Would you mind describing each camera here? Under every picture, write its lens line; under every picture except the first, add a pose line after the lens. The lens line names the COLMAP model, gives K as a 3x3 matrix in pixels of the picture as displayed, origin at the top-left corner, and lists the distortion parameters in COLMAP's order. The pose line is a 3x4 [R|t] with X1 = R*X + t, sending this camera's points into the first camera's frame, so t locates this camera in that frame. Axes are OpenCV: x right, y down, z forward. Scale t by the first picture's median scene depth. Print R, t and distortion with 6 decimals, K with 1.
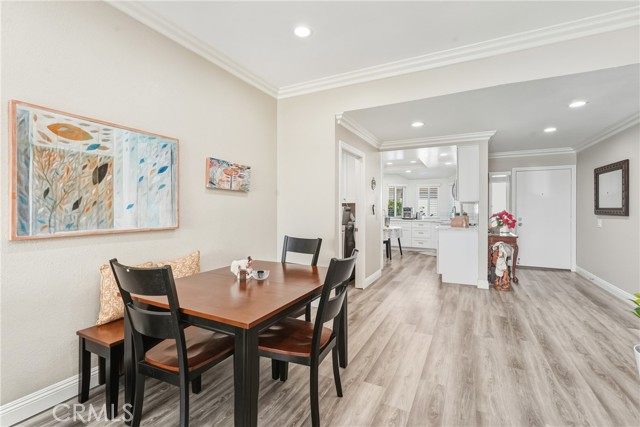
lens RADIAL K [[280.6, 0, 319.4], [0, 280.6, 211.7], [0, 0, 1]] dist [-0.012665, 0.000258]
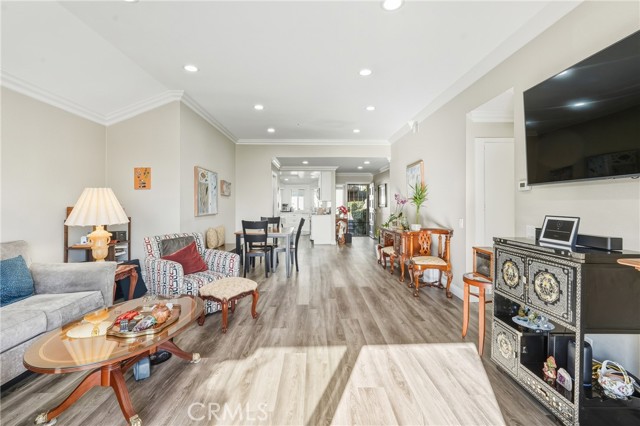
lens RADIAL K [[280.6, 0, 323.8], [0, 280.6, 208.8], [0, 0, 1]] dist [-0.012665, 0.000258]
pose [[0.870189, -0.007548, 0.492660, -0.401793], [0.004865, 0.999966, 0.006728, 0.002828], [-0.492694, -0.003458, 0.870196, -0.620219]]
